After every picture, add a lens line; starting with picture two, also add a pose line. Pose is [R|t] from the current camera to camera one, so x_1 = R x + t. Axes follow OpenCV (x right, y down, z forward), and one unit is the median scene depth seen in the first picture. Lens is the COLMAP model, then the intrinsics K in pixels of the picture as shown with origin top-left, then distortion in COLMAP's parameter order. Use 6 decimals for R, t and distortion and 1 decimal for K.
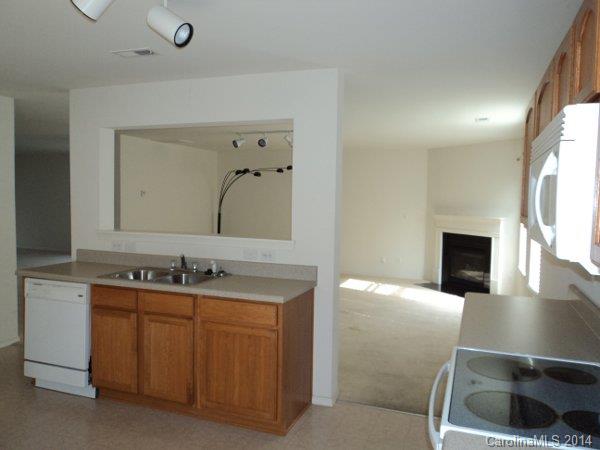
lens RADIAL K [[472.6, 0, 300.0], [0, 472.6, 225.0], [0, 0, 1]] dist [-0.032679, -0.000759]
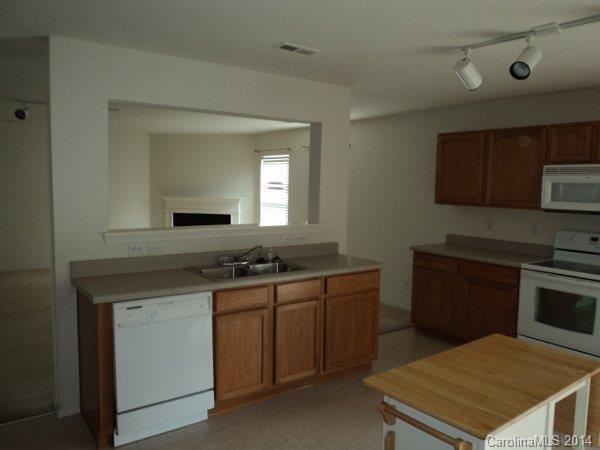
lens RADIAL K [[472.6, 0, 300.0], [0, 472.6, 225.0], [0, 0, 1]] dist [-0.032679, -0.000759]
pose [[0.562091, -0.080494, 0.823149, -0.493538], [0.040246, 0.996736, 0.069987, -0.023935], [-0.826096, -0.006211, 0.563496, 0.169267]]
